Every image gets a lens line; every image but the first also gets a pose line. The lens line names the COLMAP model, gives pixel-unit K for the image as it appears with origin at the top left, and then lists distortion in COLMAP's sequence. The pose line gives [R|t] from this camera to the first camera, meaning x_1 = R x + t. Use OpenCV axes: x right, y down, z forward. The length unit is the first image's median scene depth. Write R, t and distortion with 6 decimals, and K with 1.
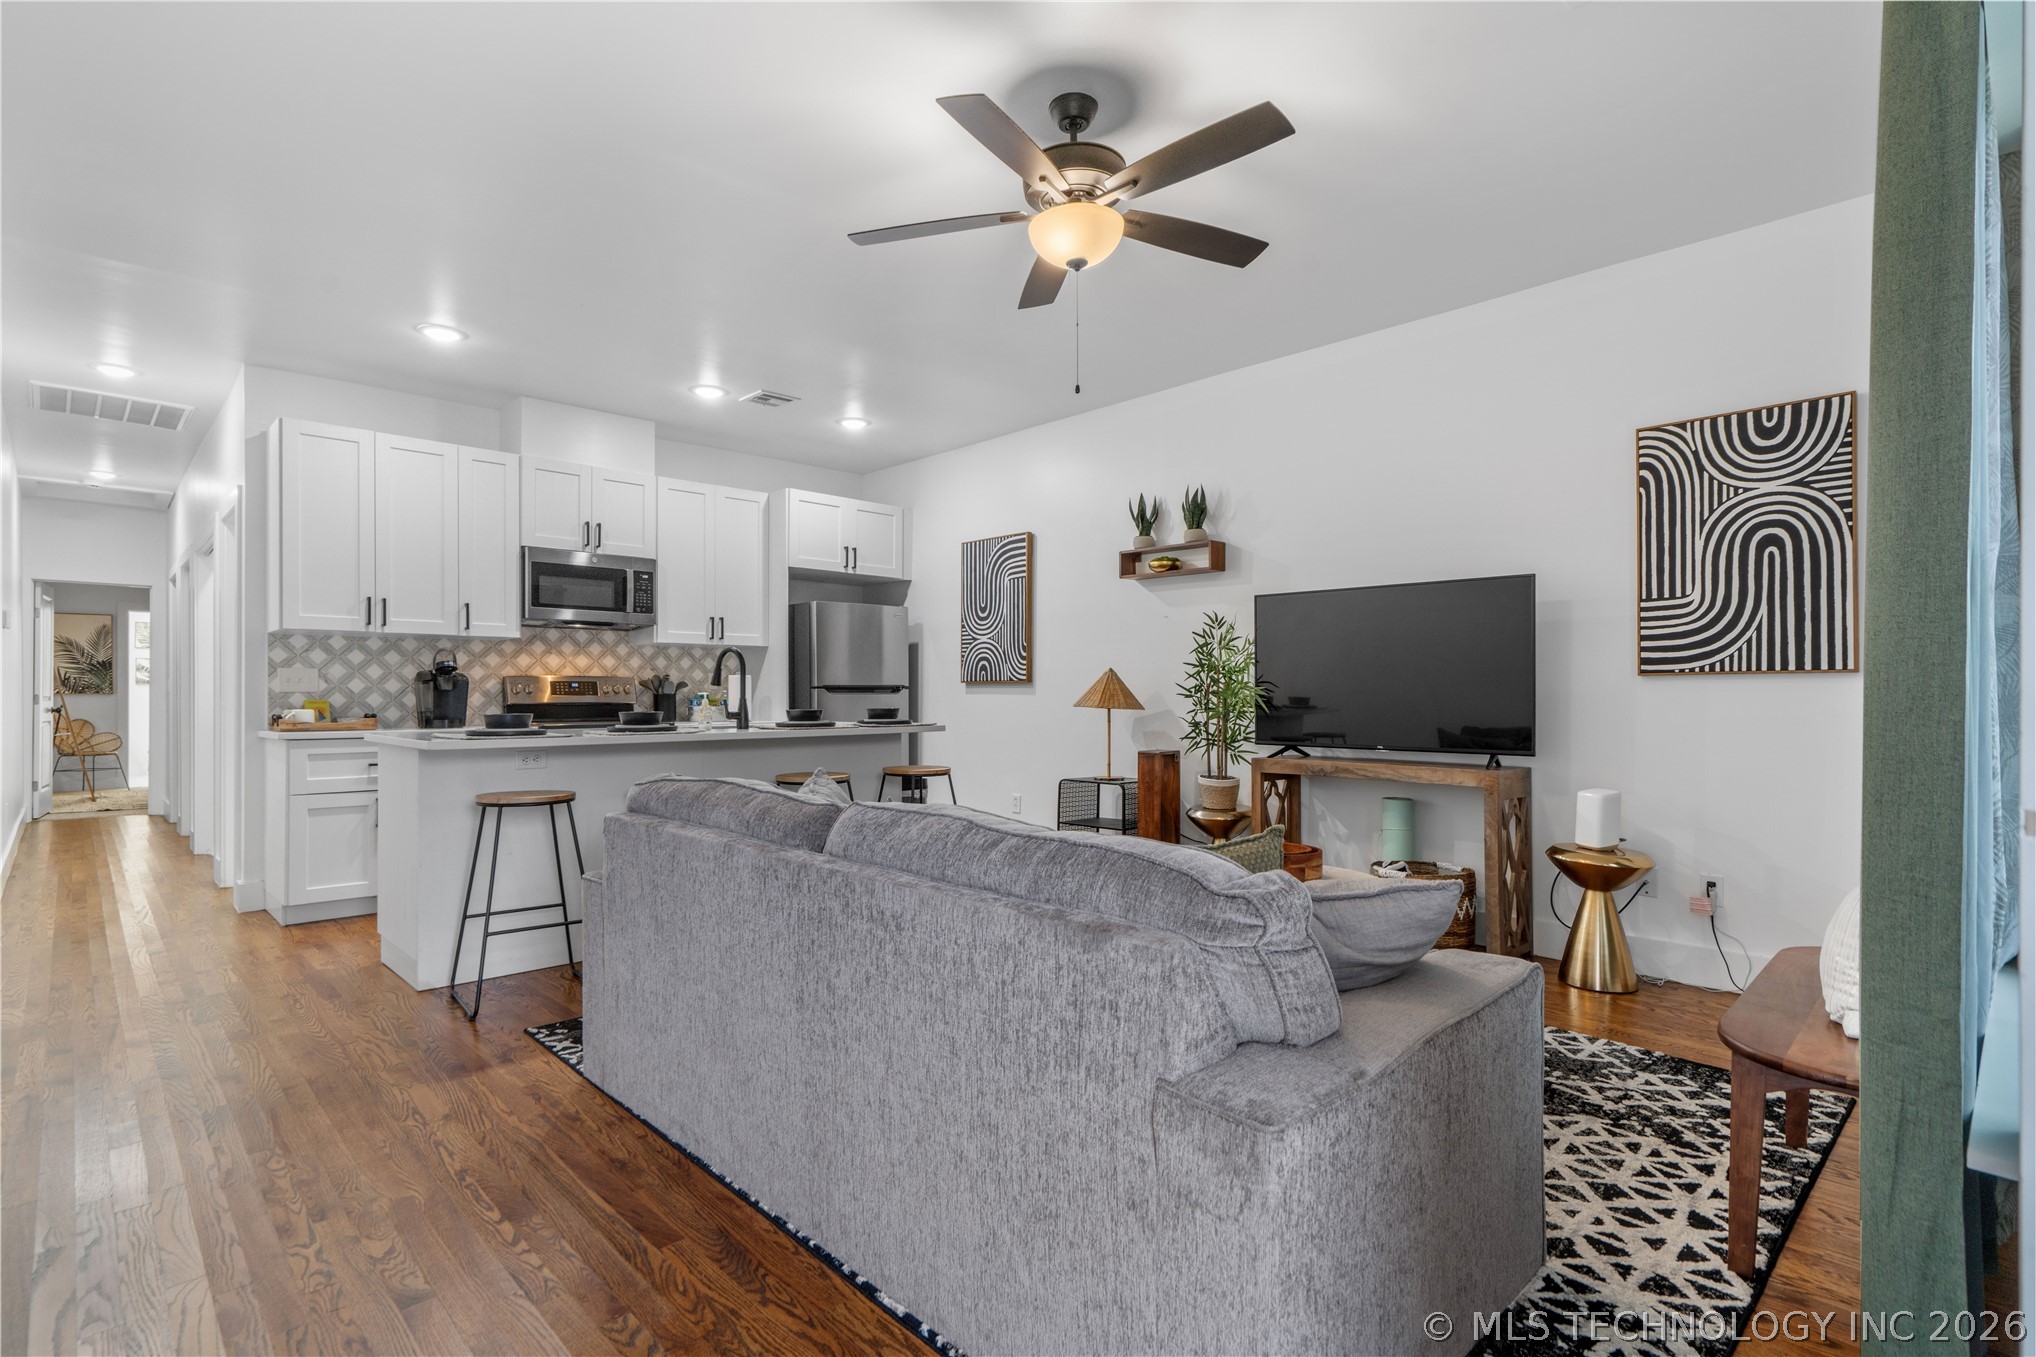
lens RADIAL K [[1011.1, 0, 984.4], [0, 1011.1, 688.5], [0, 0, 1]] dist [-0.006565, 0.002290]
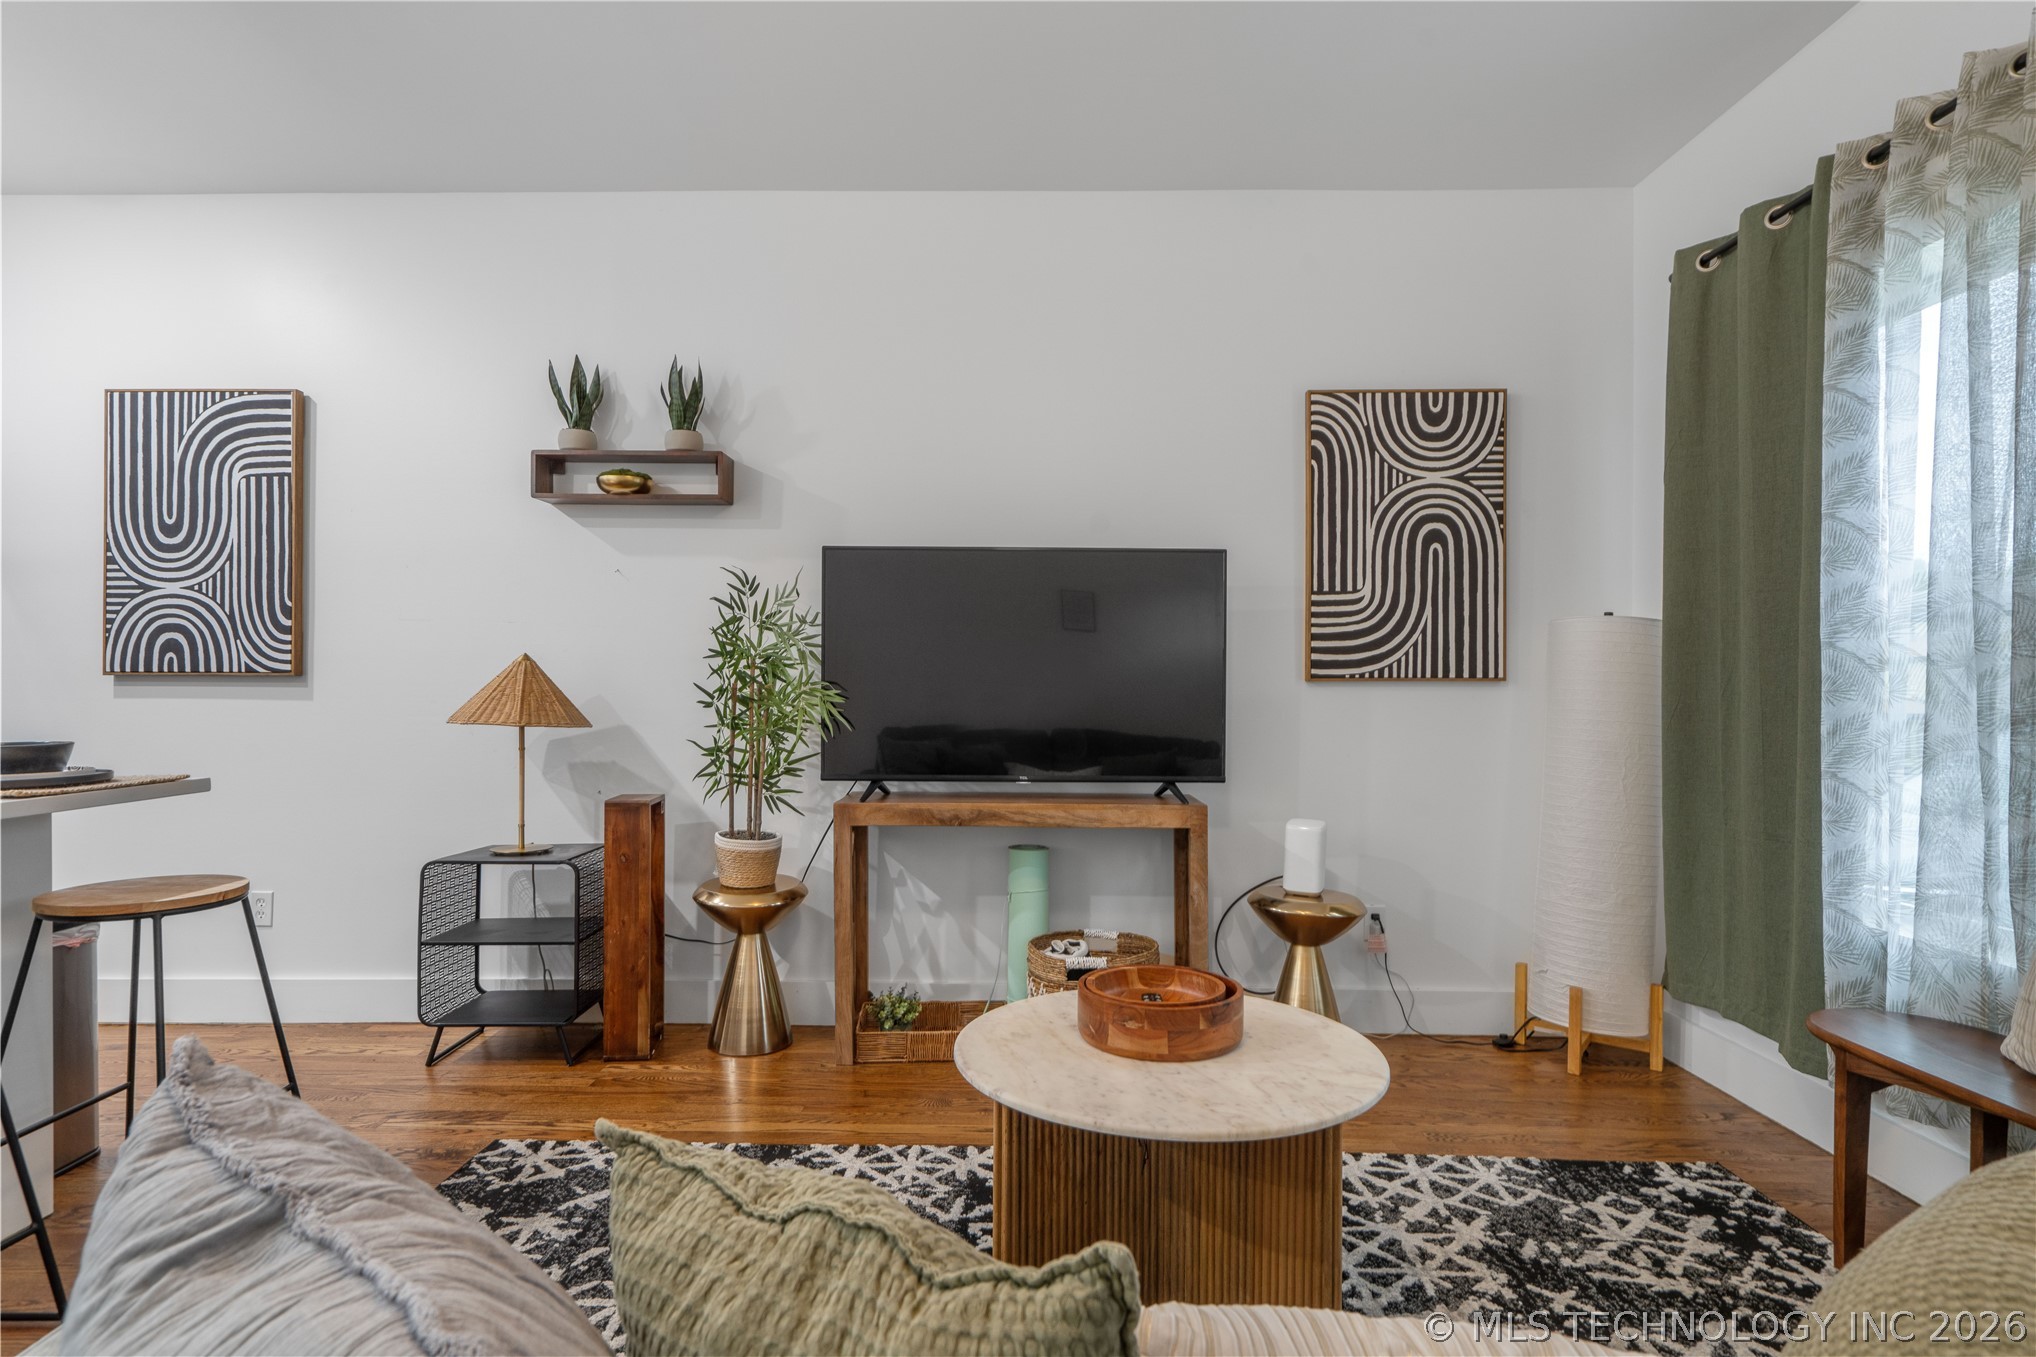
lens RADIAL K [[1069.1, 0, 1007.9], [0, 1069.1, 688.1], [0, 0, 1]] dist [0.004606, 0.001822]
pose [[0.681680, 0.002733, 0.731645, -0.186642], [-0.008327, 0.999957, 0.004024, -0.008640], [-0.731603, -0.008835, 0.681674, 0.580464]]
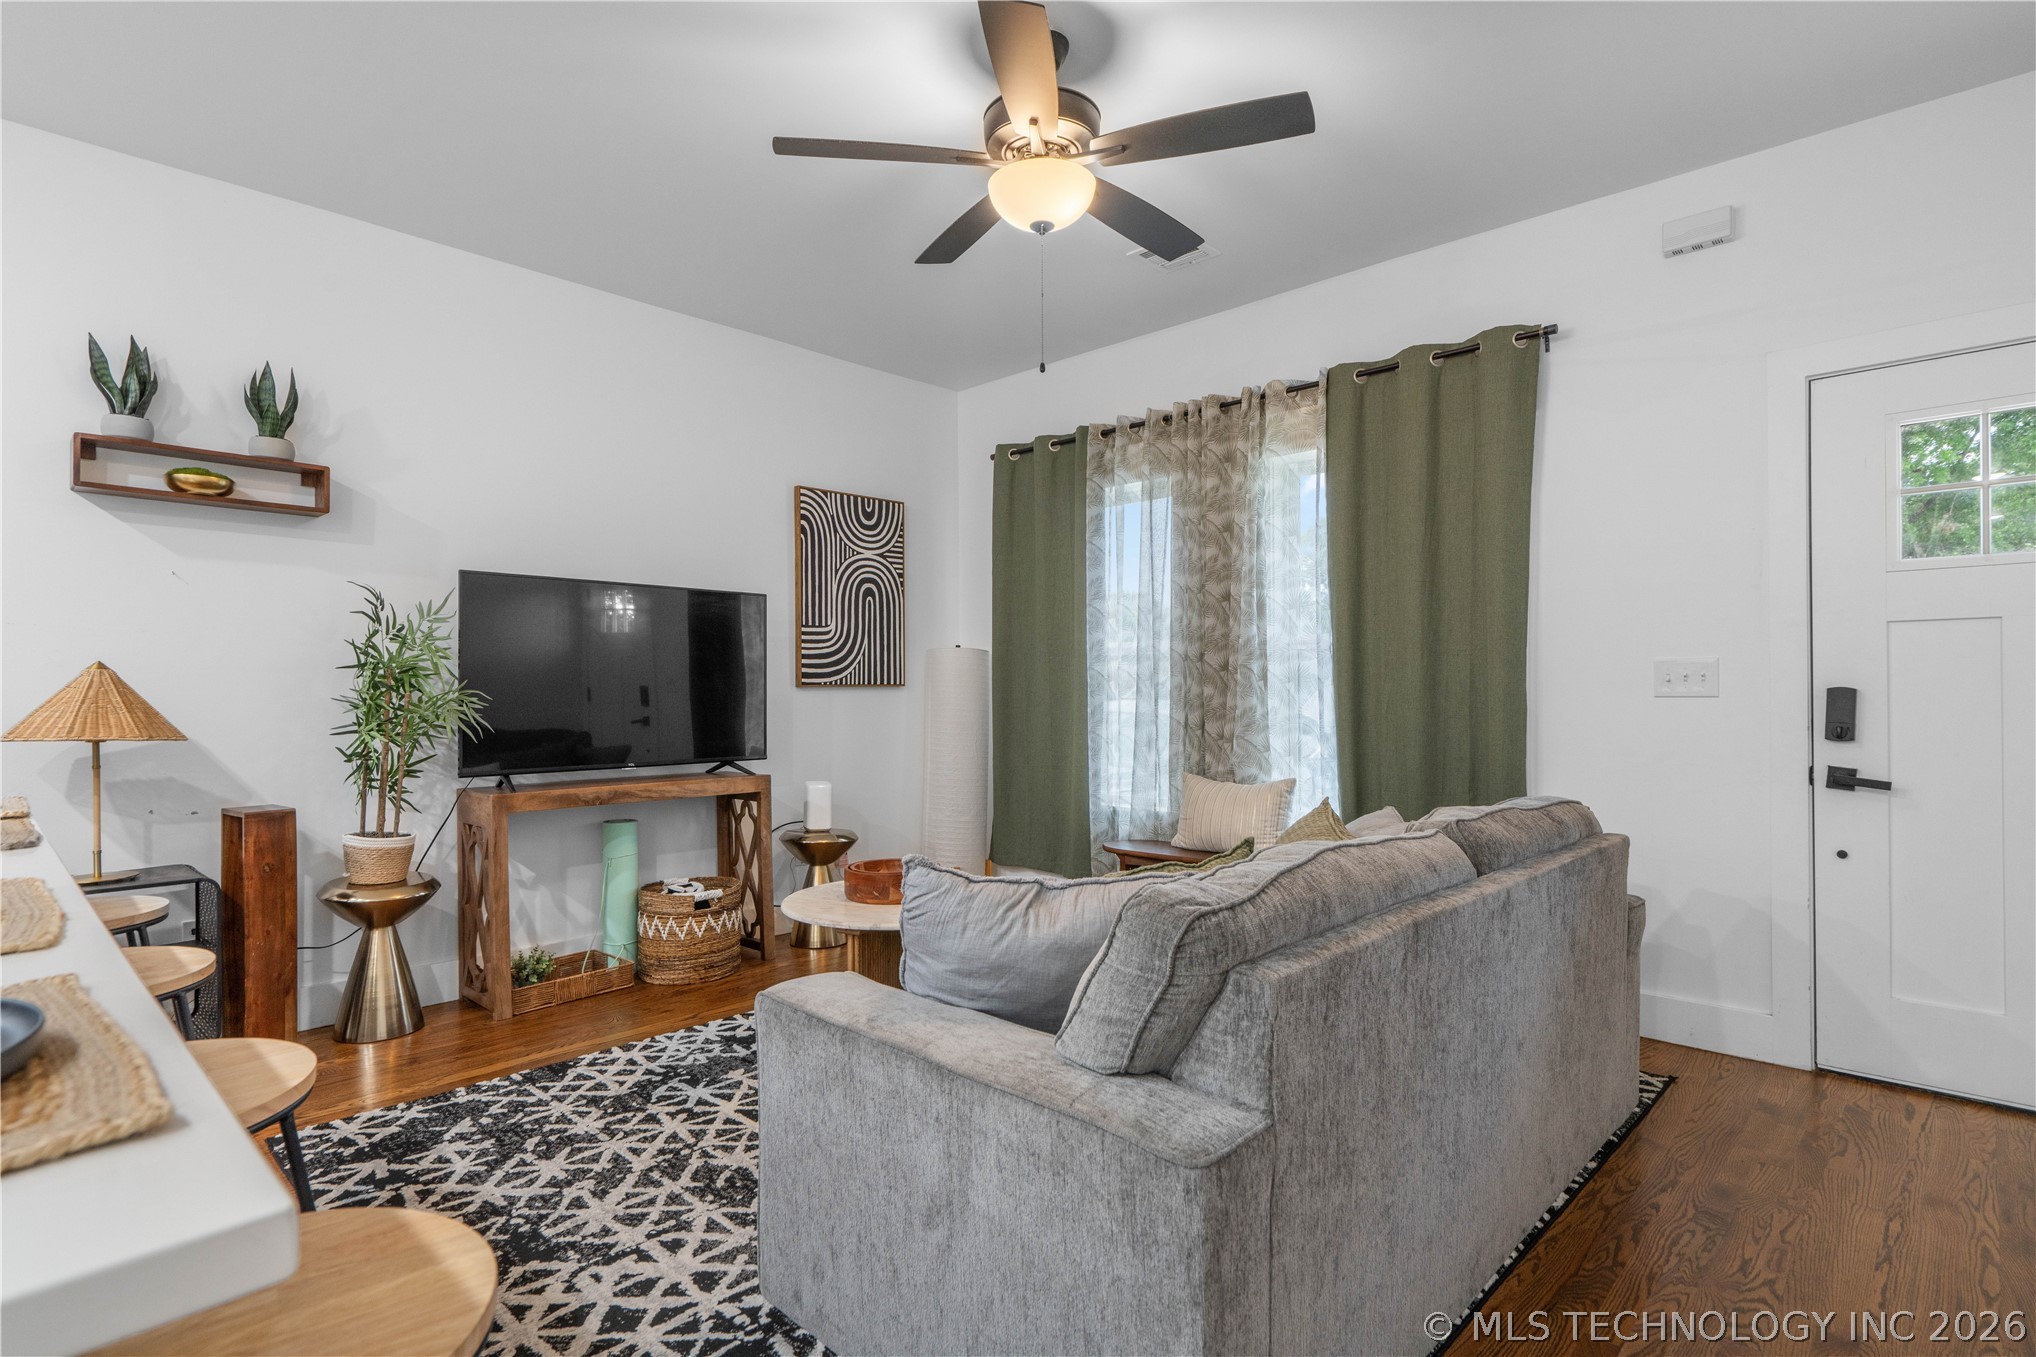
lens RADIAL K [[1011.1, 0, 1028.9], [0, 1011.1, 696.7], [0, 0, 1]] dist [-0.006565, 0.002290]
pose [[-0.084708, -0.009089, 0.996364, -0.610386], [-0.003094, 0.999956, 0.008859, -0.012959], [-0.996401, -0.002333, -0.084732, 0.841013]]
